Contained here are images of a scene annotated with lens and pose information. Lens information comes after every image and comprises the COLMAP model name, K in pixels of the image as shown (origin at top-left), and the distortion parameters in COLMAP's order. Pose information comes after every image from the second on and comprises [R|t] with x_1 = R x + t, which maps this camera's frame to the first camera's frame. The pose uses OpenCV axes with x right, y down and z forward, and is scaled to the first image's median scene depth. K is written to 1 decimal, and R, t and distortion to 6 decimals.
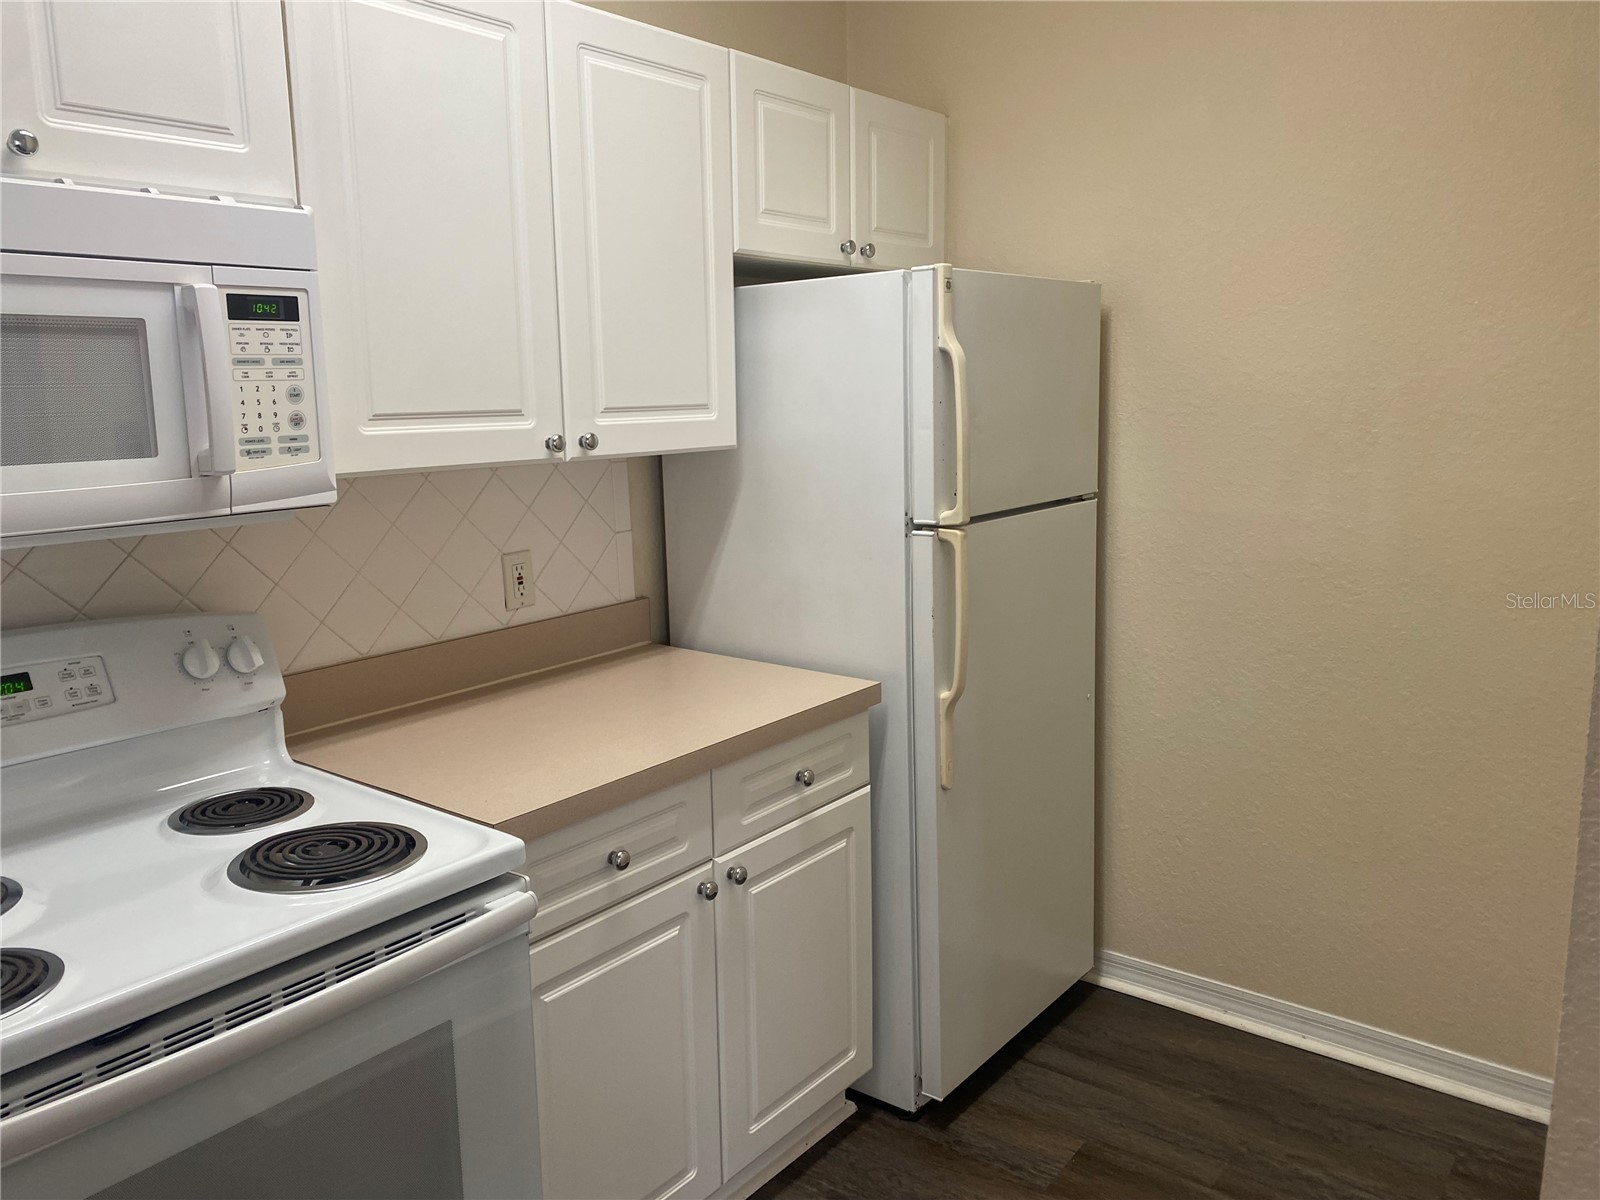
lens RADIAL K [[1223.5, 0, 813.8], [0, 1223.5, 578.4], [0, 0, 1]] dist [0.028528, -0.021557]
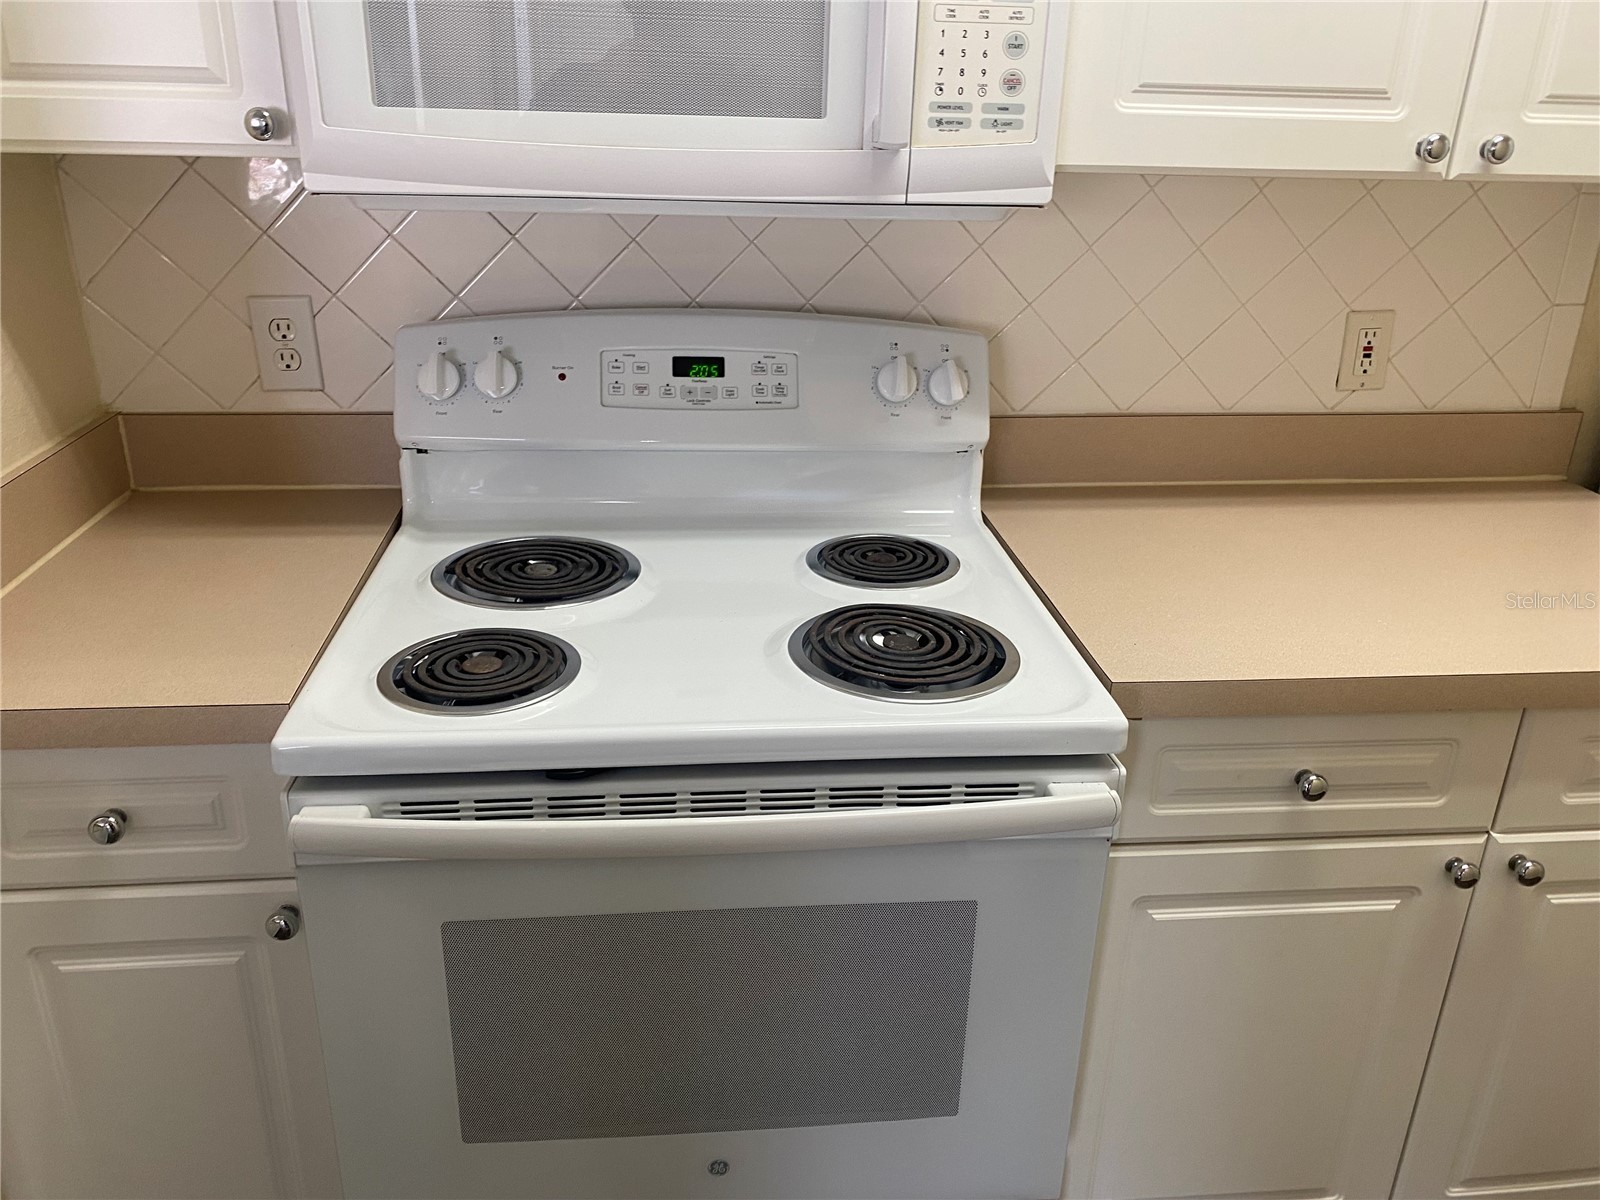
lens RADIAL K [[1223.5, 0, 781.6], [0, 1223.5, 579.7], [0, 0, 1]] dist [0.028528, -0.021557]
pose [[0.686662, 0.298121, -0.663037, 0.063437], [-0.150529, 0.950588, 0.271520, -0.022681], [0.711221, -0.086636, 0.697609, 0.343152]]
